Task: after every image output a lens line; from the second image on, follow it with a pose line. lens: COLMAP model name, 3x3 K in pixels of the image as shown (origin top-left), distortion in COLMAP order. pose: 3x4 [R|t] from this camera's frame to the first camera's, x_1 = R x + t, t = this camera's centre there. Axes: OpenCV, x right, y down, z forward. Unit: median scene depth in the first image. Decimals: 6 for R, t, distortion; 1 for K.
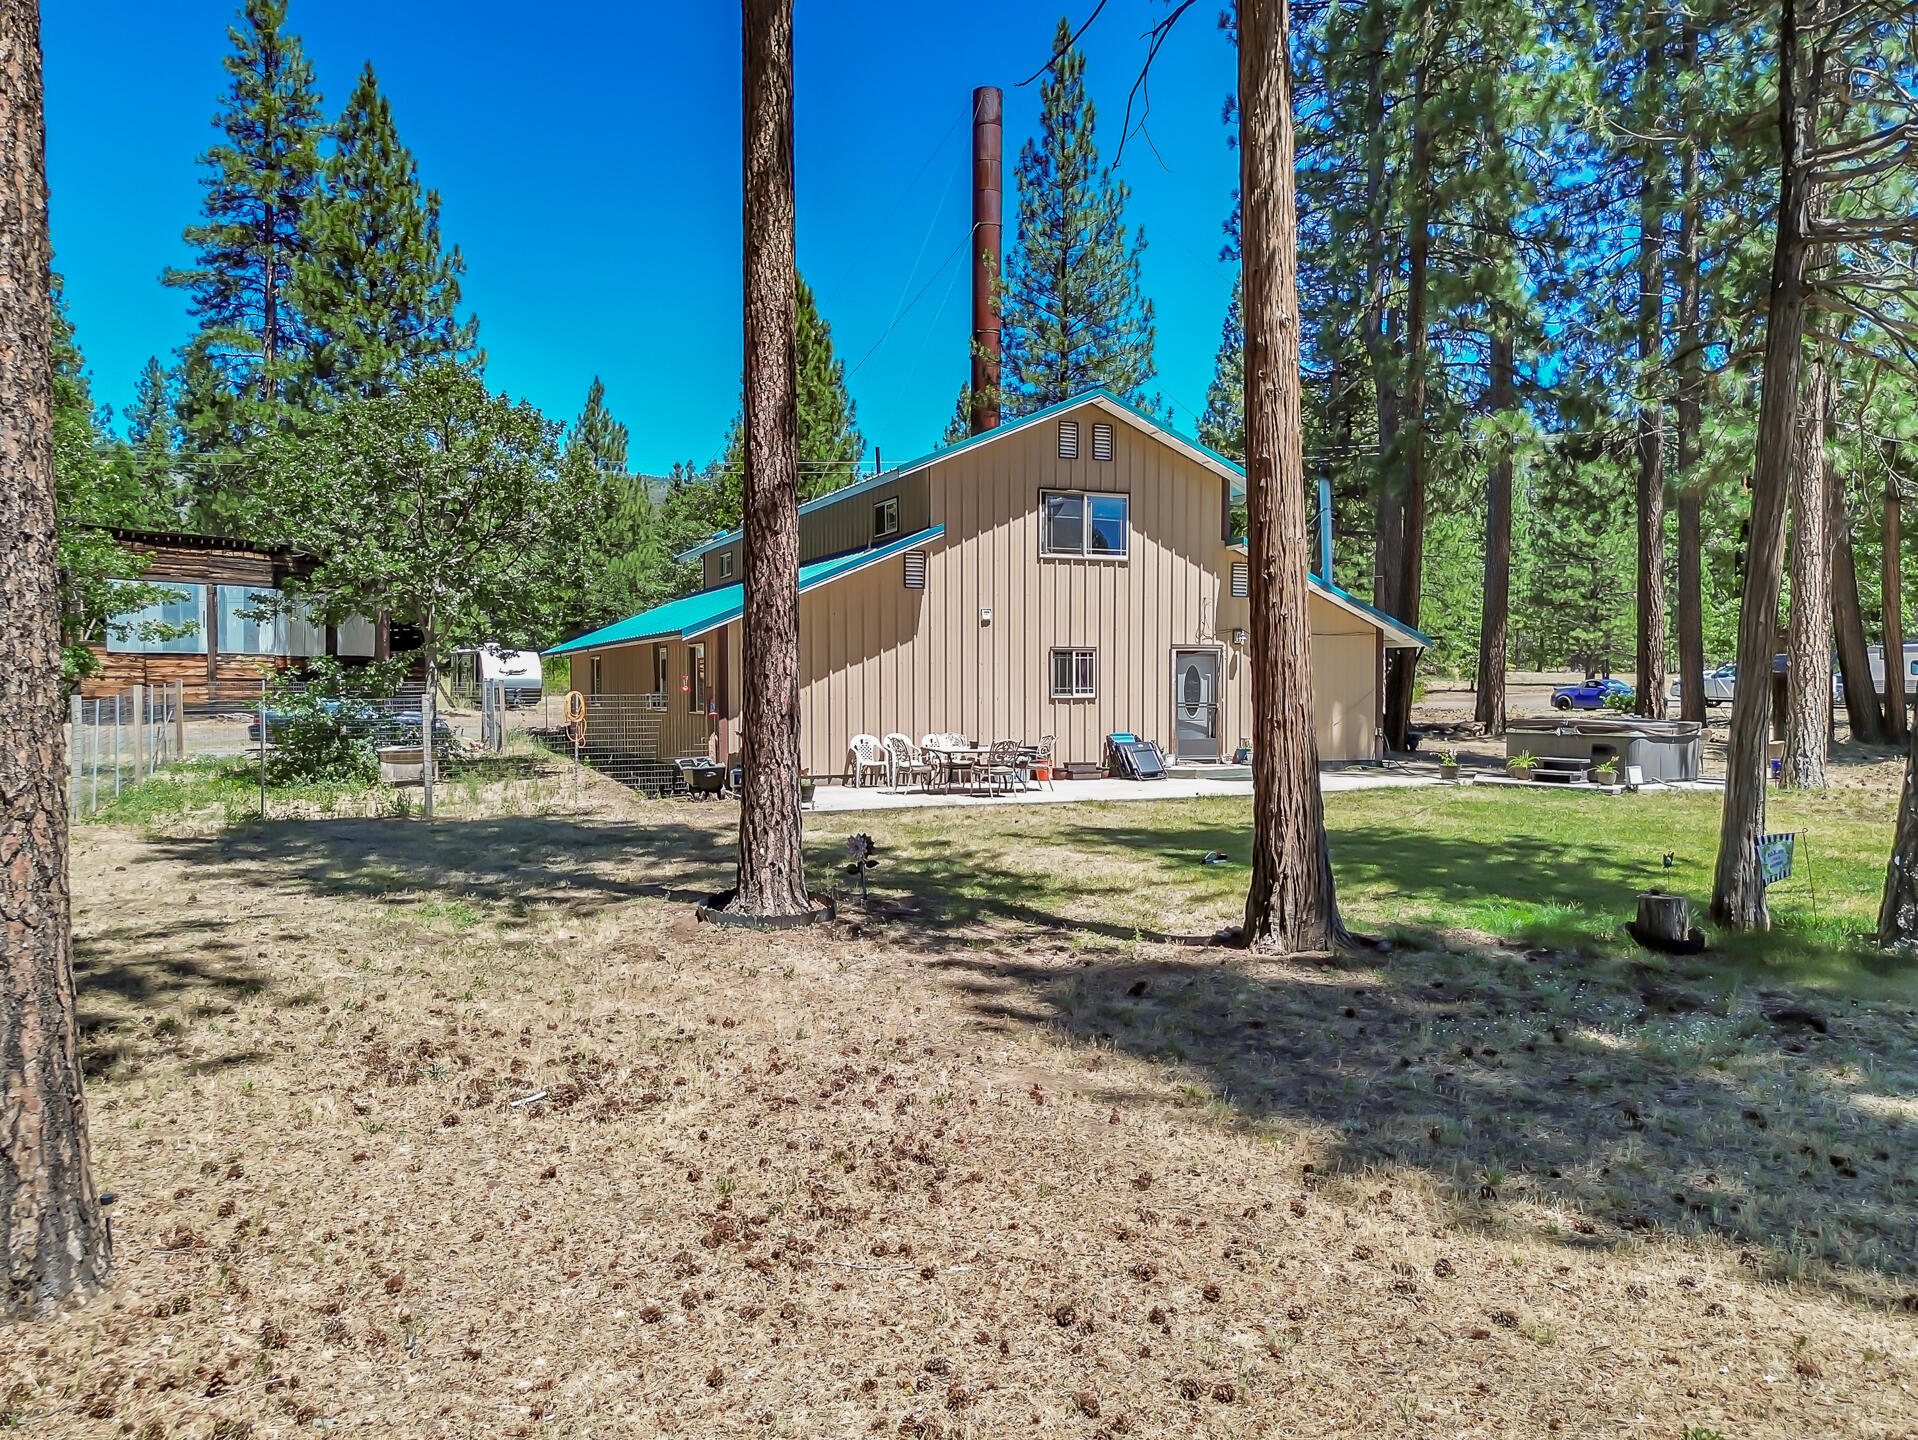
lens RADIAL K [[1382.4, 0, 959.0], [0, 1382.4, 720.0], [0, 0, 1]] dist [0.073729, -0.068571]
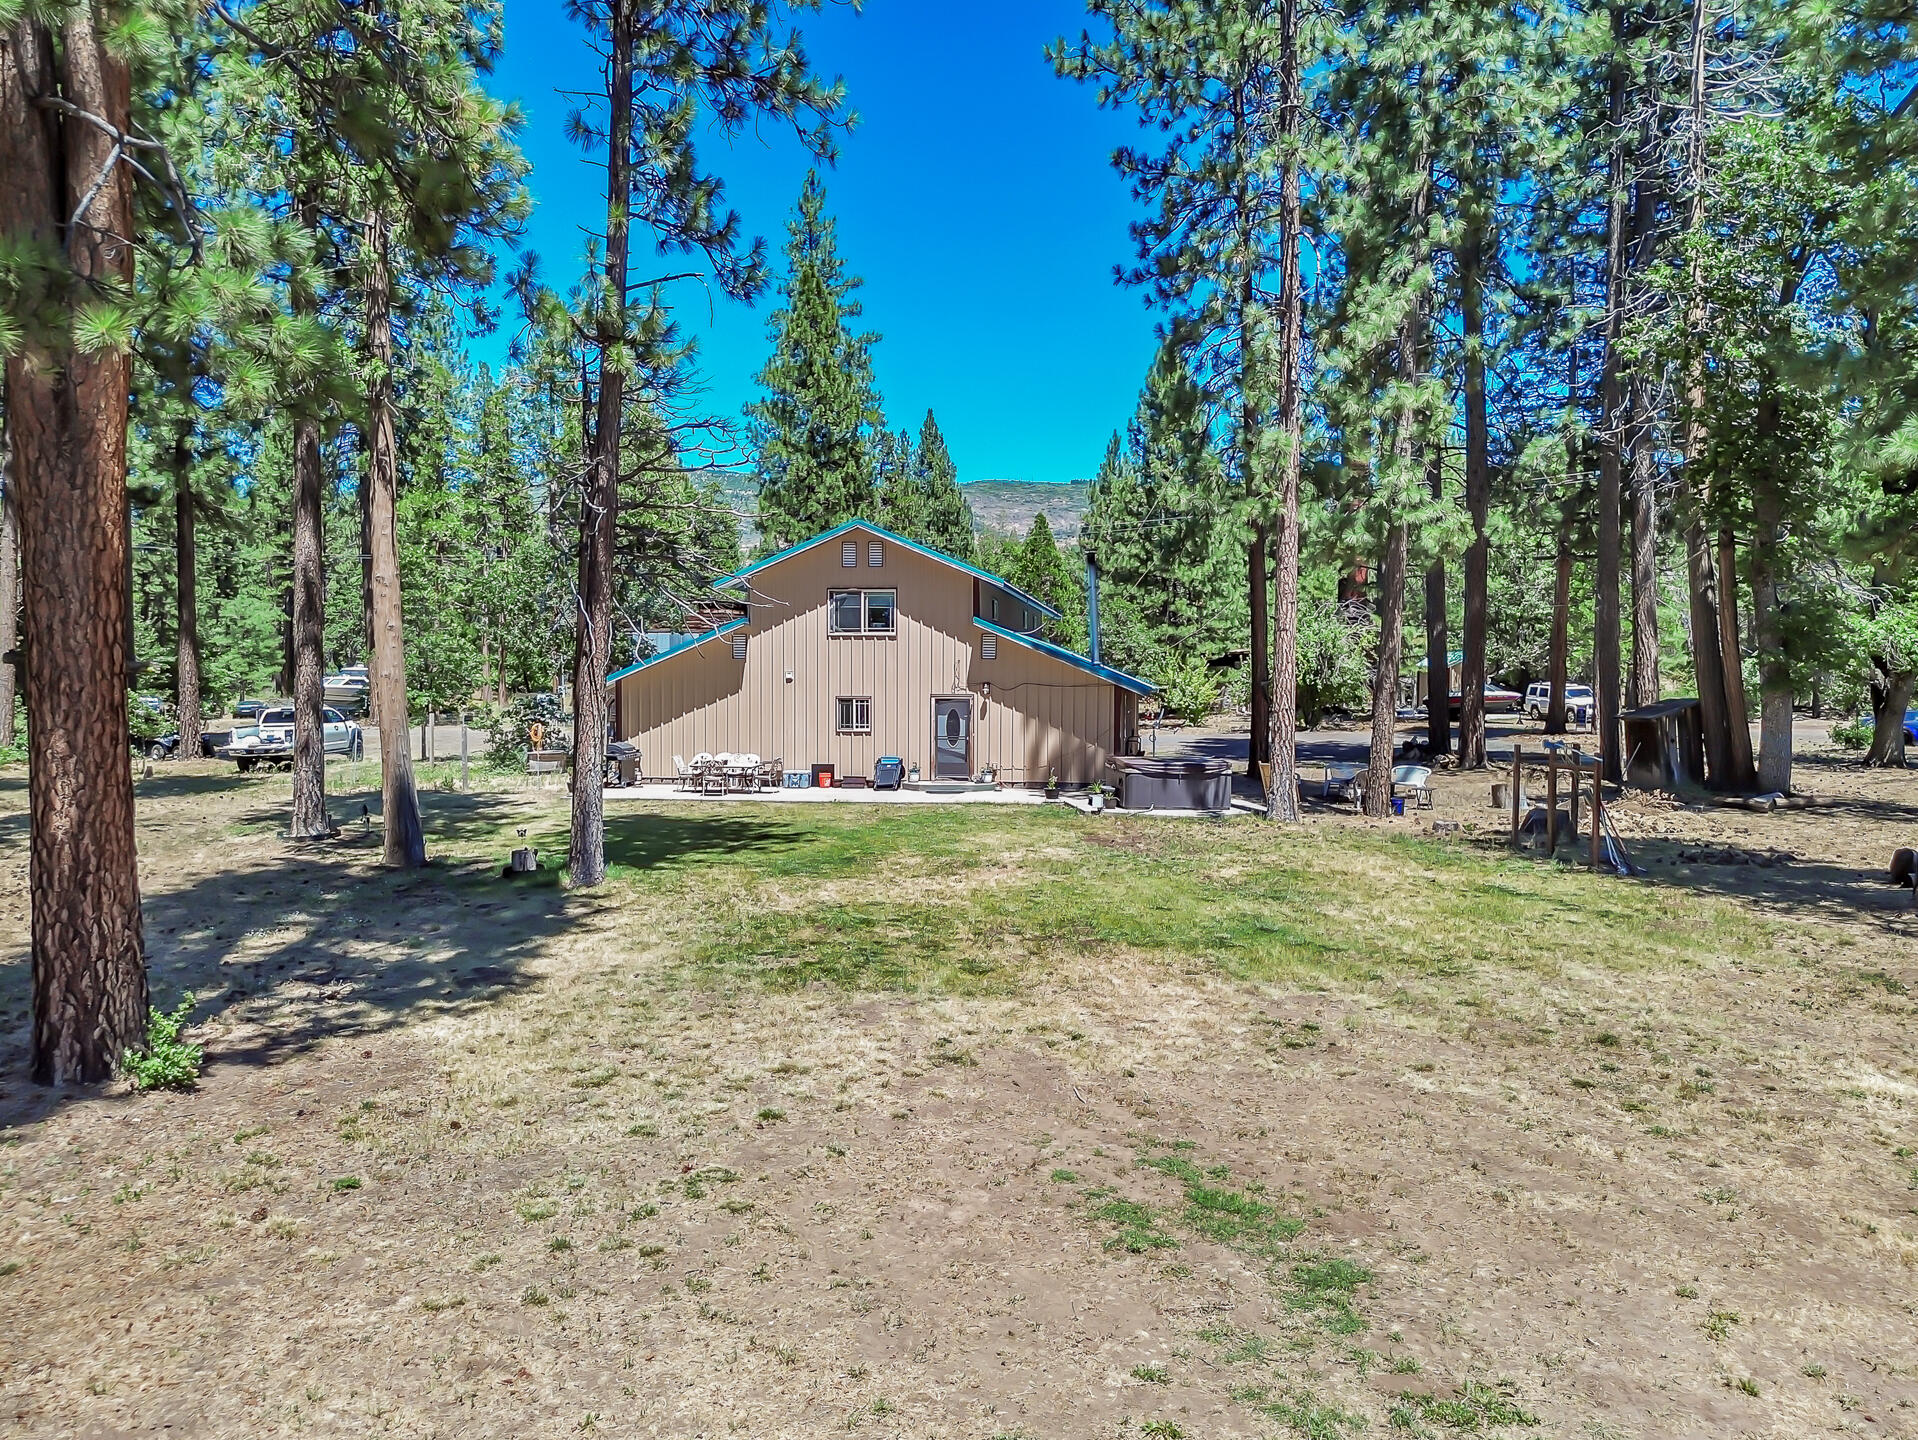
lens RADIAL K [[1382.4, 0, 959.0], [0, 1382.4, 720.0], [0, 0, 1]] dist [0.073729, -0.068571]
pose [[0.846806, 0.019344, -0.531550, 0.944500], [-0.018600, 0.999804, 0.006754, -0.039696], [0.531577, 0.004167, 0.847000, -0.167310]]
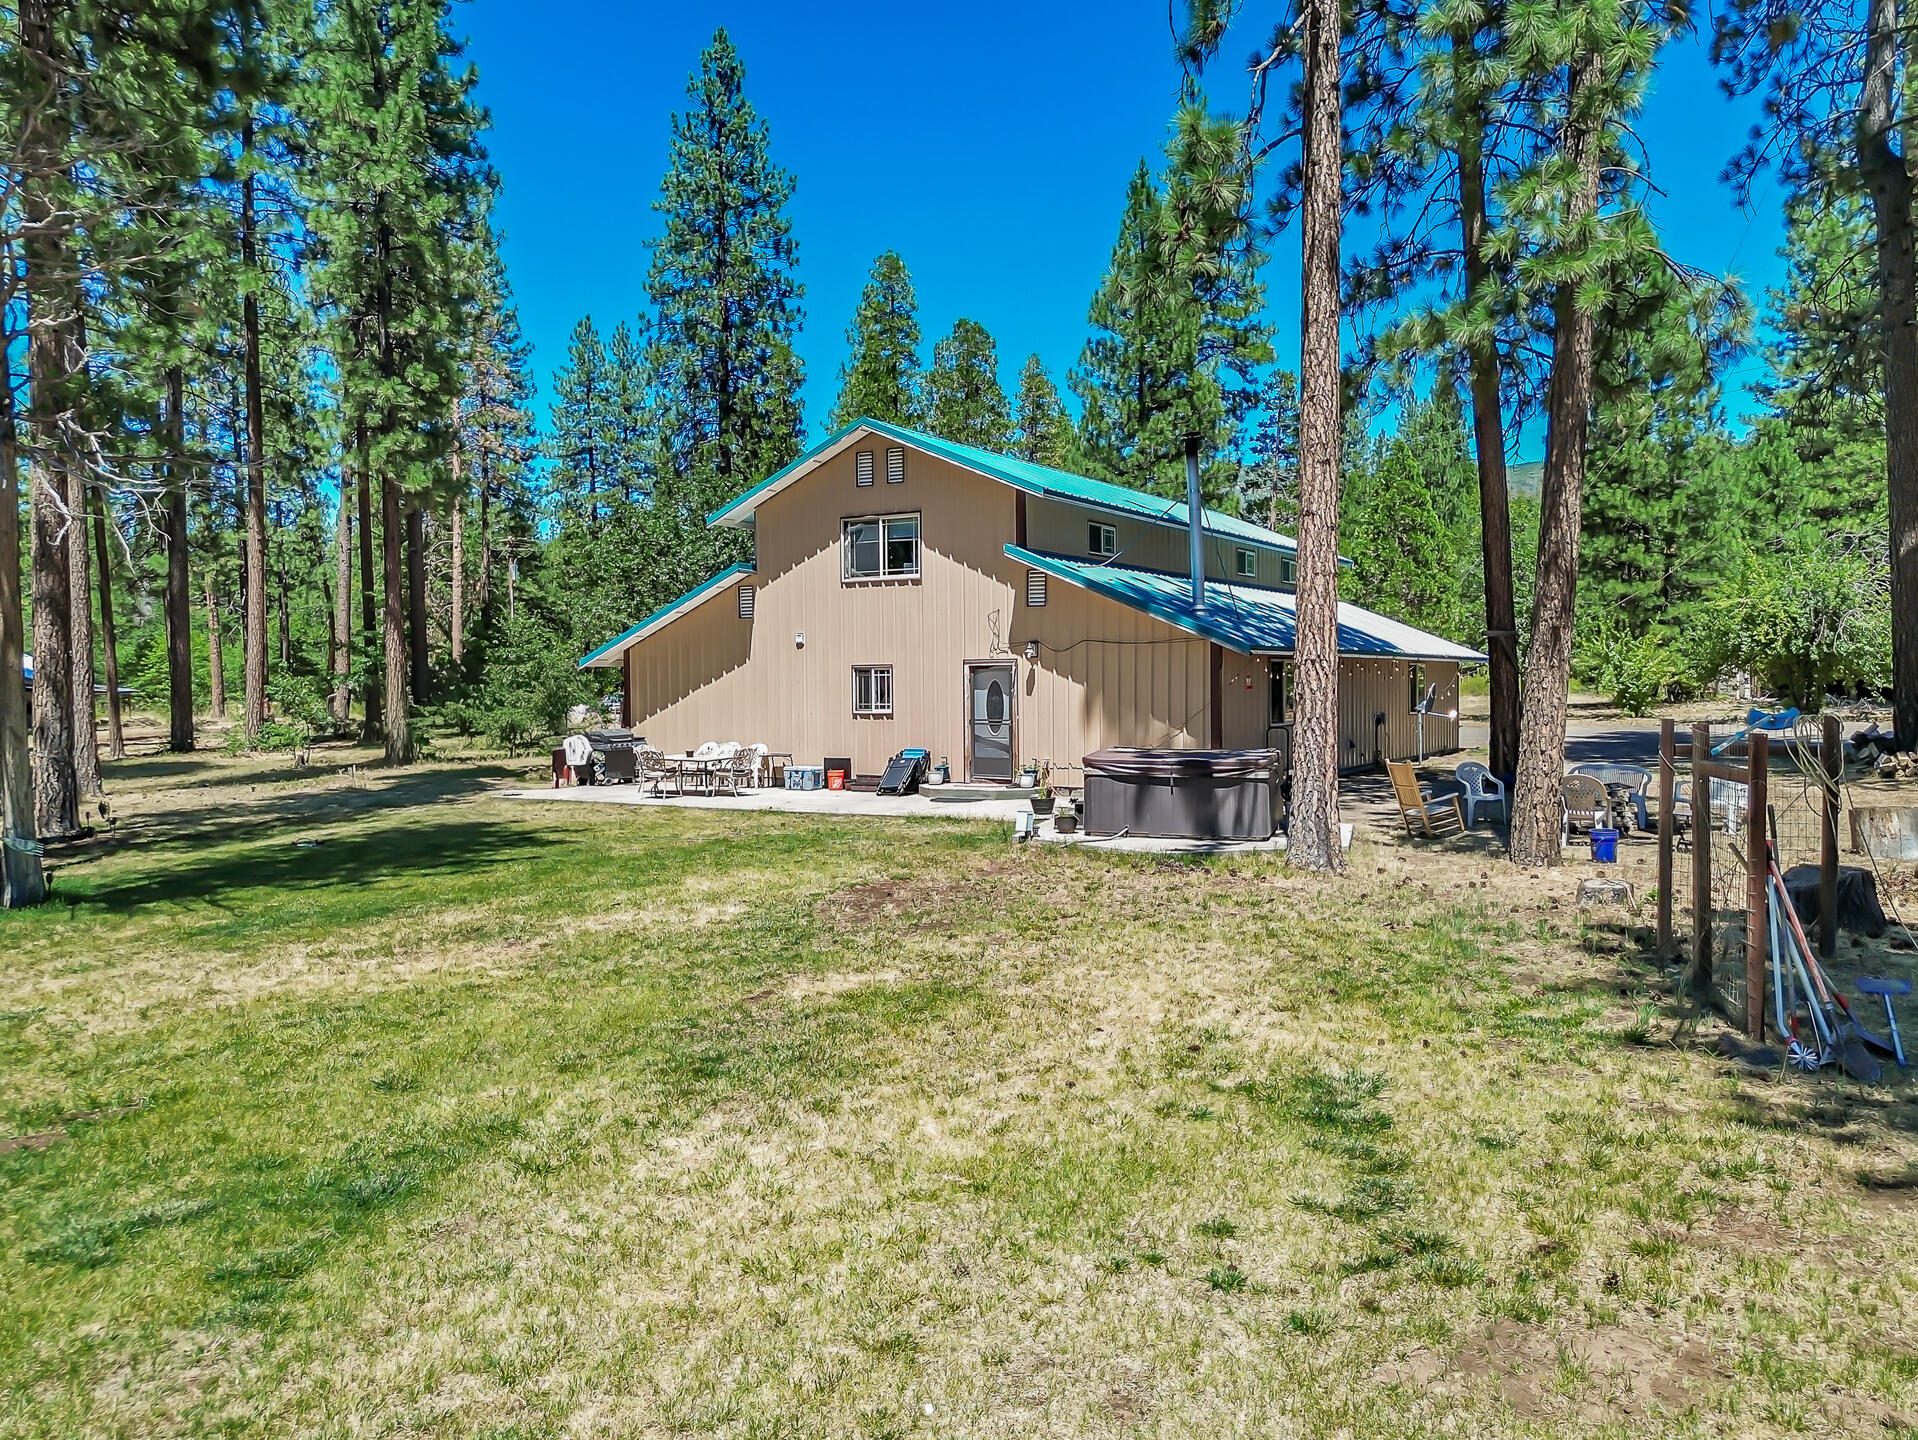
lens RADIAL K [[1382.4, 0, 959.0], [0, 1382.4, 720.0], [0, 0, 1]] dist [0.073729, -0.068571]
pose [[0.569226, 0.018898, -0.821964, 0.983620], [-0.013843, 0.999814, 0.013401, -0.025816], [0.822065, 0.003751, 0.569382, 0.454984]]
